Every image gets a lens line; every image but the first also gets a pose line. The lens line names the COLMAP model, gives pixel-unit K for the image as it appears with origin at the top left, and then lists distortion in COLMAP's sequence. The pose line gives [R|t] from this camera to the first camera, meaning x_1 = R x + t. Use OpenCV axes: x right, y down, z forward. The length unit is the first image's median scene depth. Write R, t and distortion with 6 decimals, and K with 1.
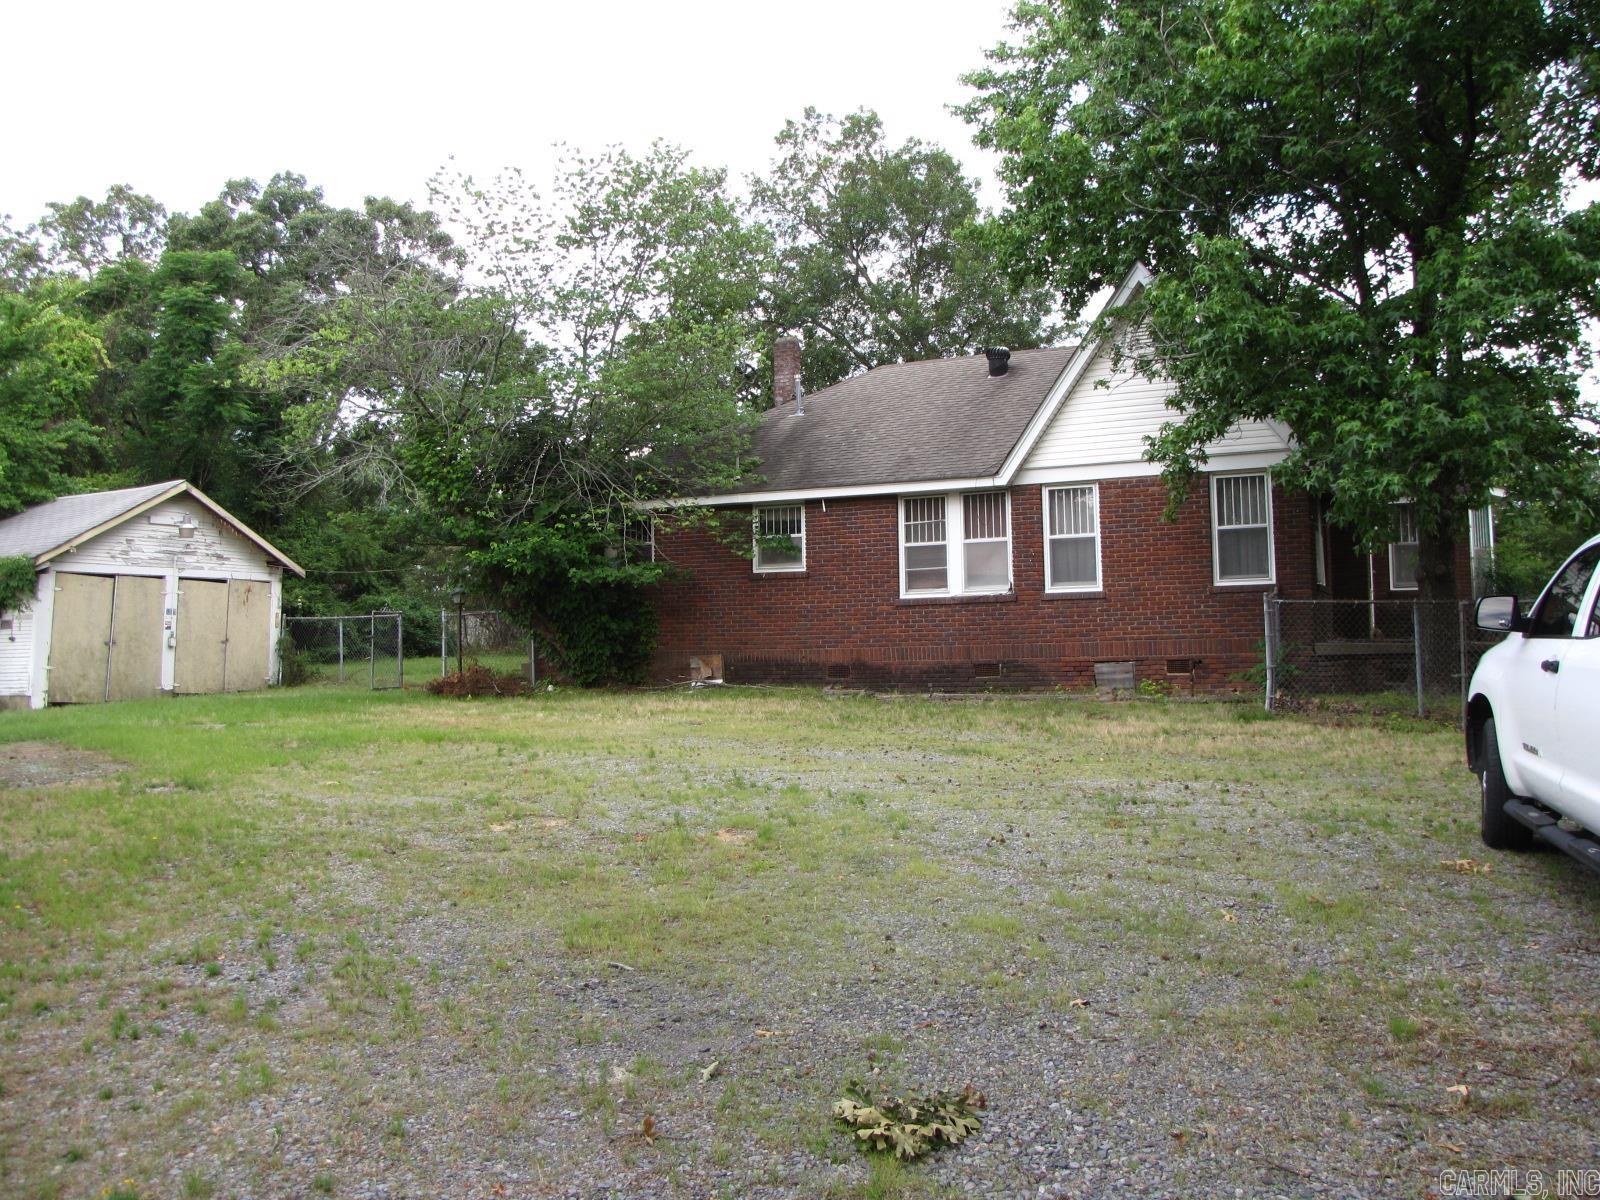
lens RADIAL K [[1365.0, 0, 827.9], [0, 1365.0, 553.2], [0, 0, 1]] dist [-0.177926, 0.172296]
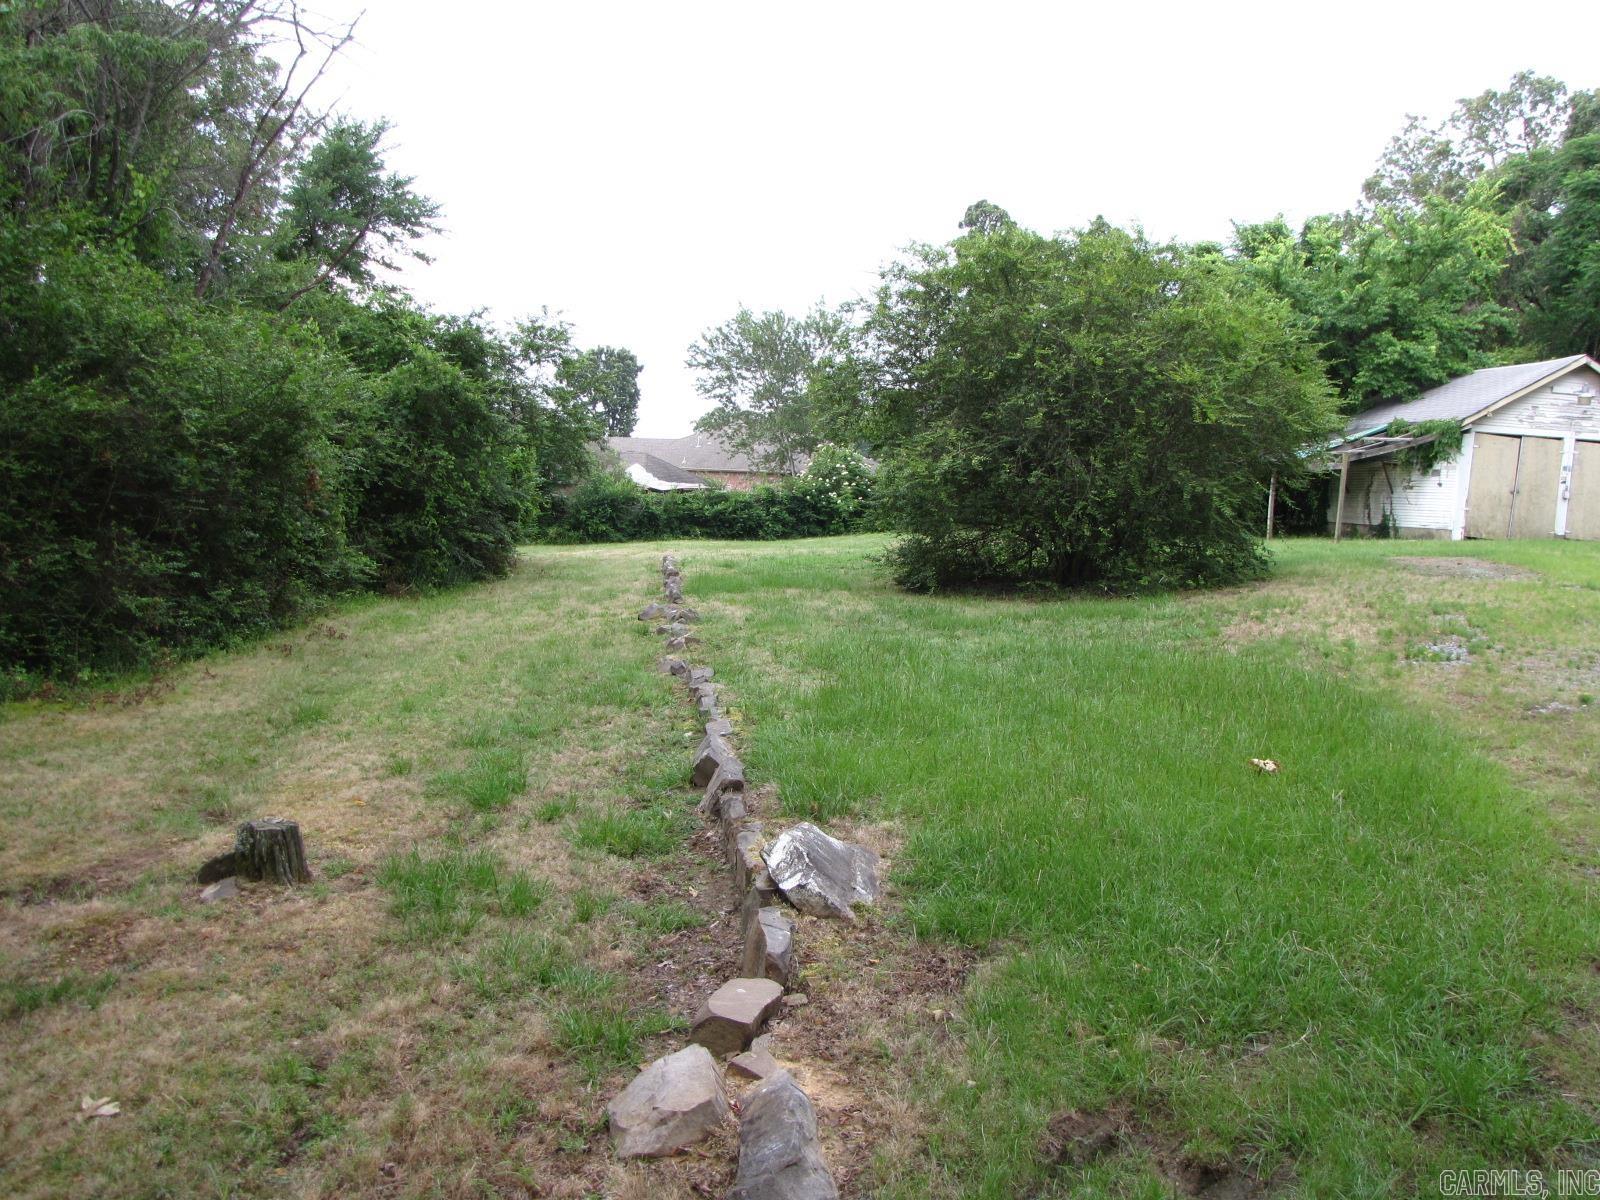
lens RADIAL K [[1365.0, 0, 827.9], [0, 1365.0, 553.2], [0, 0, 1]] dist [-0.177926, 0.172296]
pose [[0.572914, 0.090575, -0.814596, 0.072648], [-0.003737, 0.994153, 0.107911, -0.003626], [0.819607, -0.058779, 0.569903, -0.184620]]
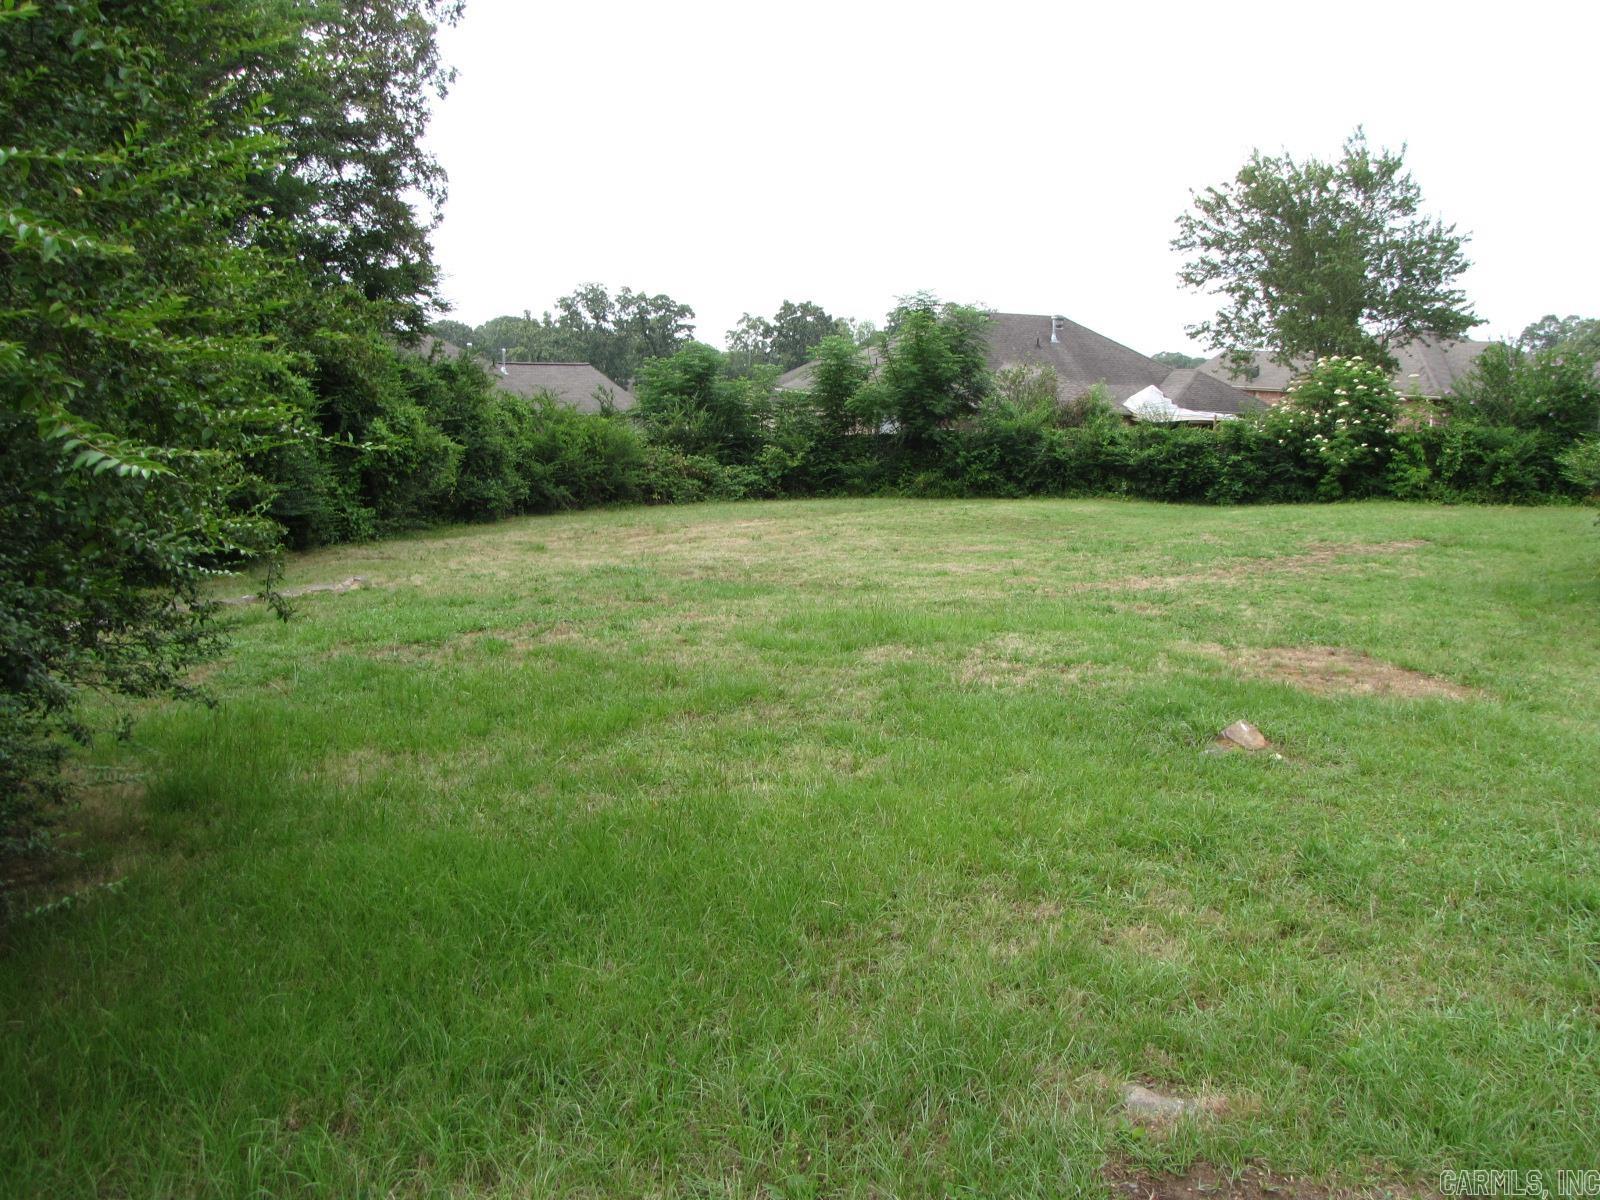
lens RADIAL K [[1365.0, 0, 827.9], [0, 1365.0, 553.2], [0, 0, 1]] dist [-0.177926, 0.172296]
pose [[-0.017214, 0.161304, -0.986755, -0.304829], [0.027664, 0.986600, 0.160796, 0.020324], [0.999469, -0.024530, -0.021446, 0.503605]]
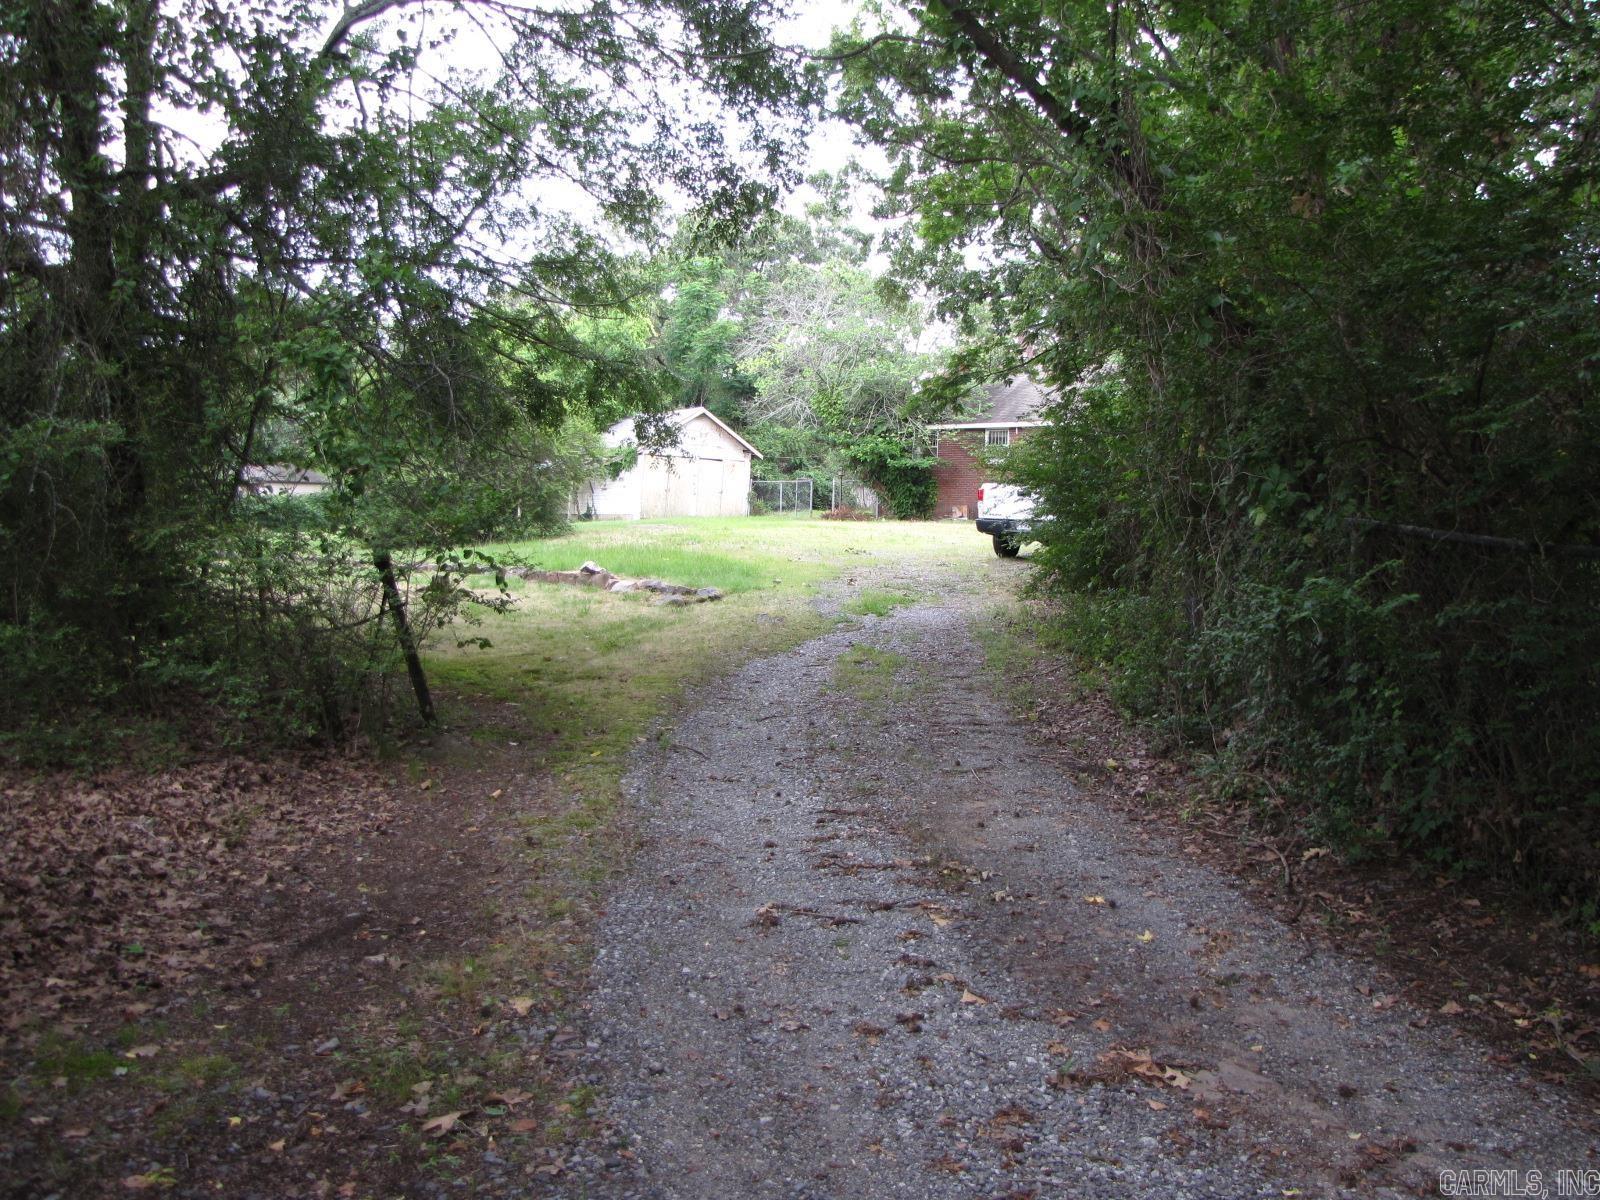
lens RADIAL K [[1365.0, 0, 827.9], [0, 1365.0, 553.2], [0, 0, 1]] dist [-0.177926, 0.172296]
pose [[0.948911, 0.049525, -0.311632, 0.281350], [-0.023193, 0.995882, 0.087643, -0.019245], [0.314689, -0.075938, 0.946152, -0.750892]]
